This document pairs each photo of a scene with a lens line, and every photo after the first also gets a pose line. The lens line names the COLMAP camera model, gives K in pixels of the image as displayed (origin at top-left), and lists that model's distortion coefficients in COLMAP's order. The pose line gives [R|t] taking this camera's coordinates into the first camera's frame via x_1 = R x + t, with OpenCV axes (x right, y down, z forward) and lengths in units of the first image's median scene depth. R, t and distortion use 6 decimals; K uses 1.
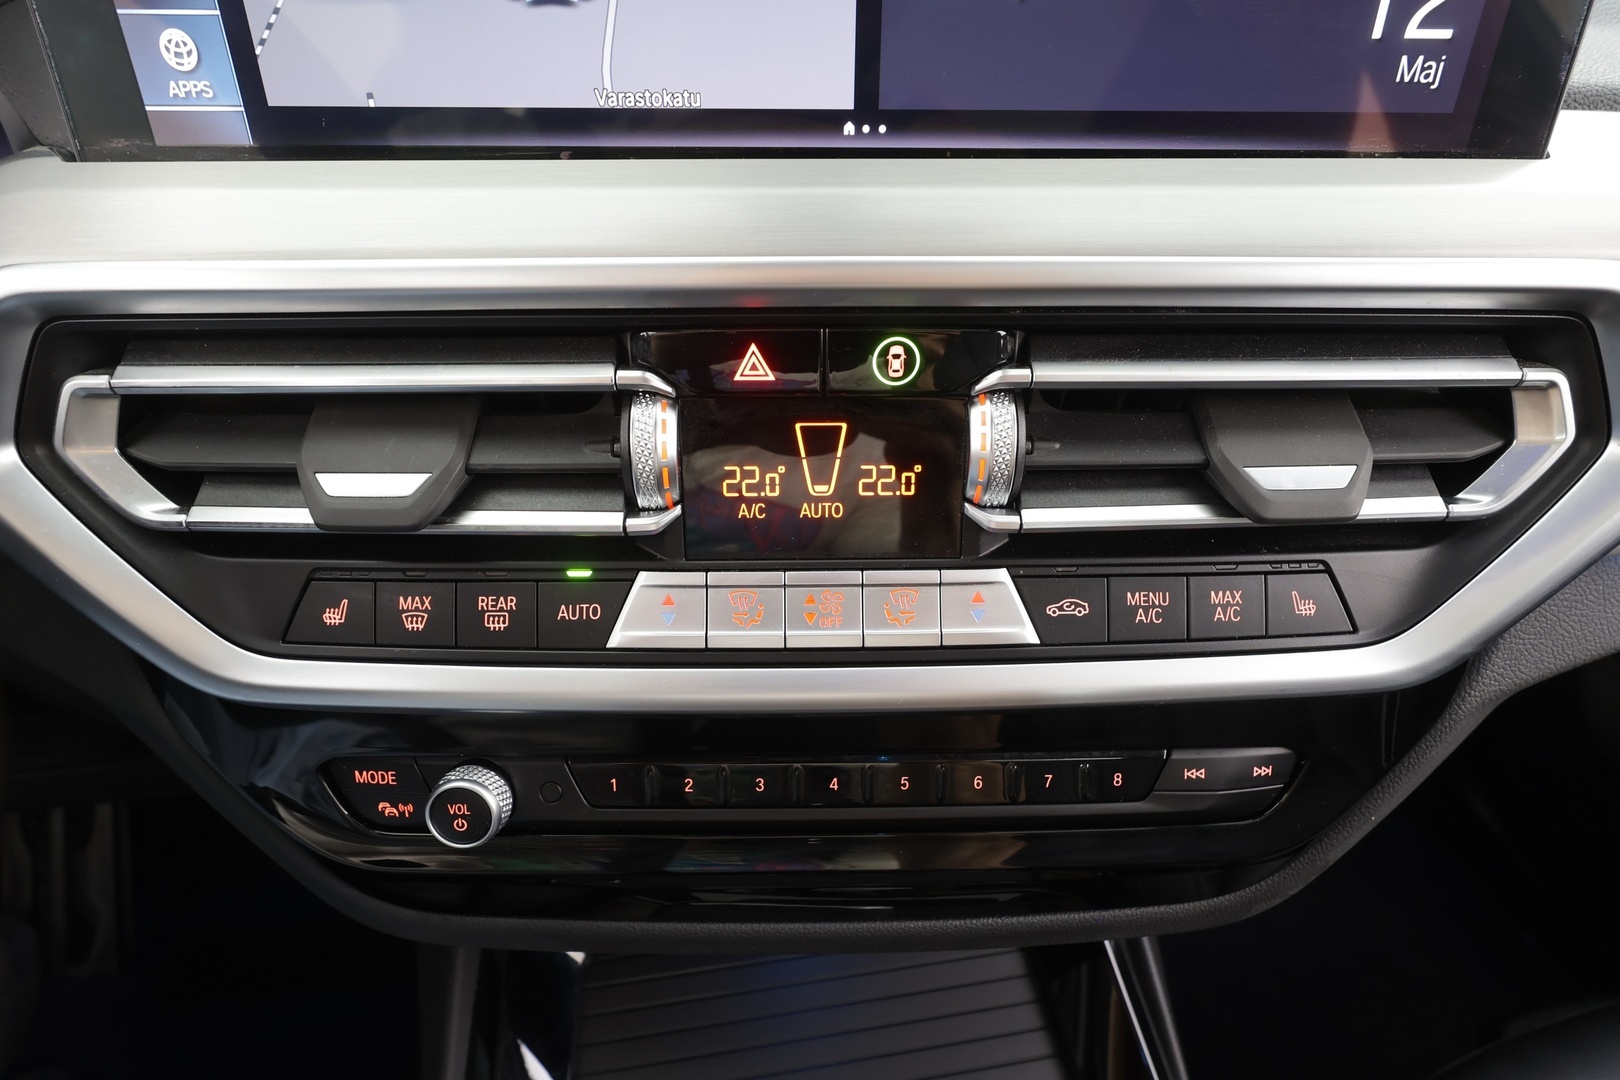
lens RADIAL K [[753.5, 0, 806.4], [0, 753.5, 549.2], [0, 0, 1]] dist [-0.000484, 0.001671]
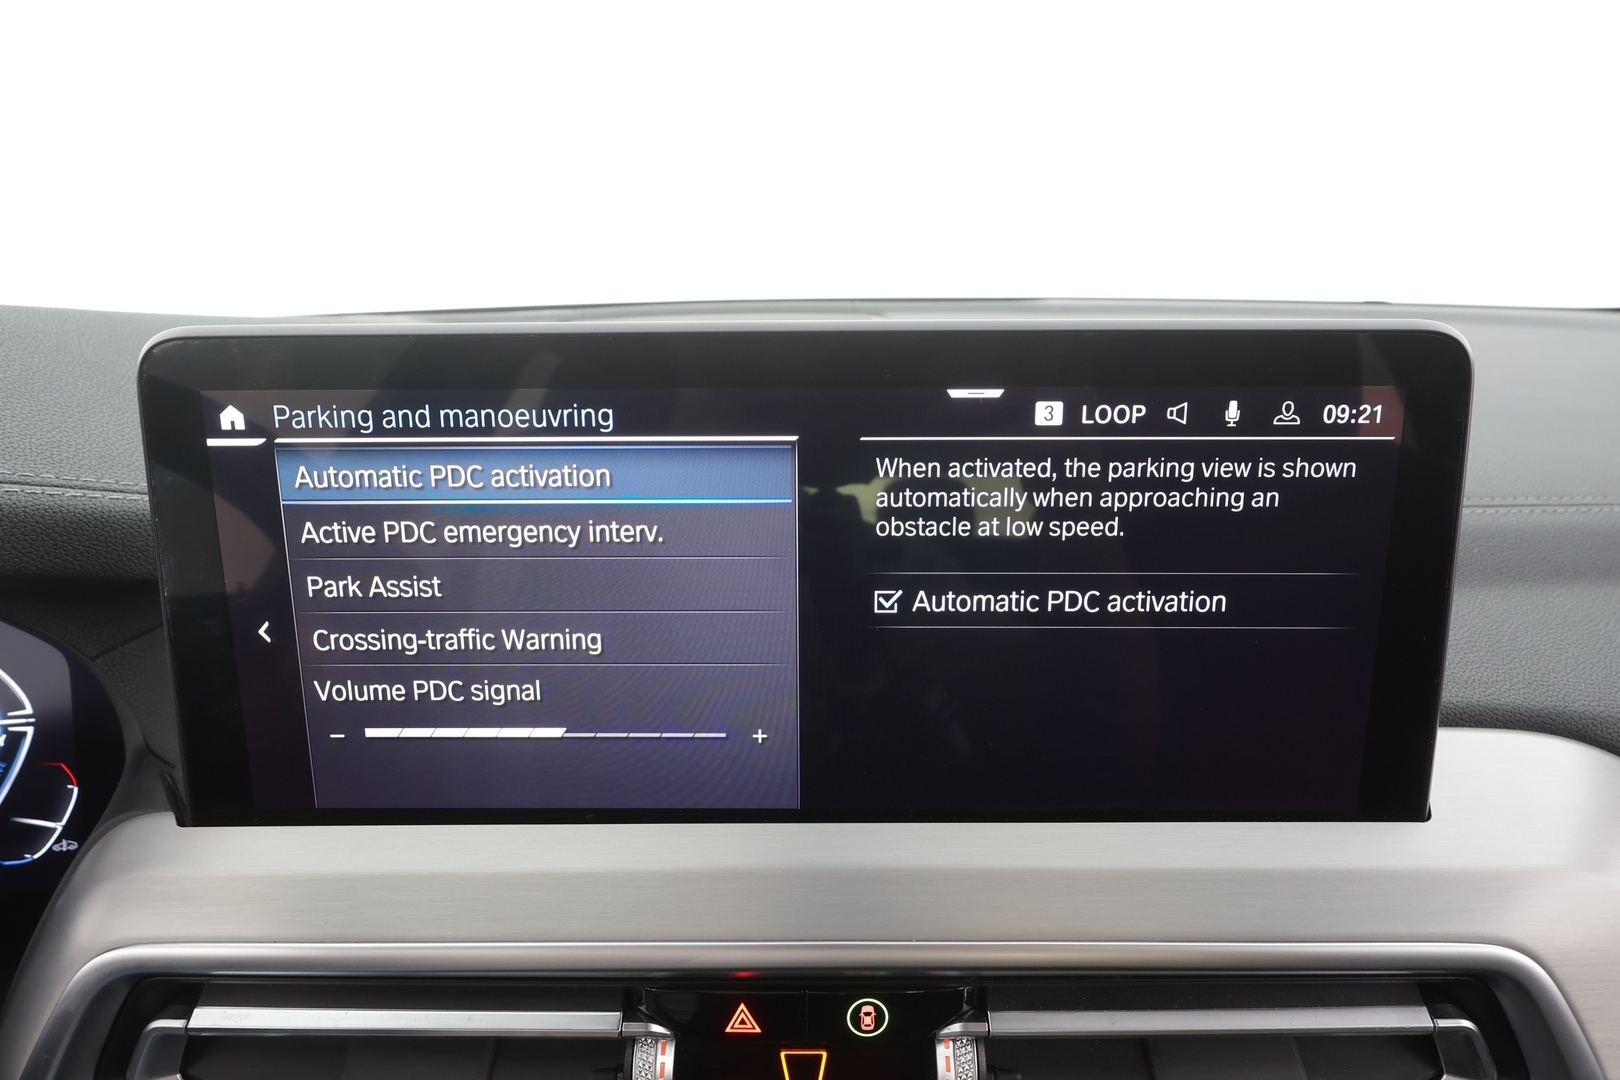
lens RADIAL K [[820.2, 0, 809.6], [0, 820.2, 538.9], [0, 0, 1]] dist [0.001782, 0.000970]
pose [[0.999668, -0.002523, -0.025639, 0.061626], [-0.002925, 0.977645, -0.210243, -0.657002], [0.025596, 0.210248, 0.977313, -0.344890]]
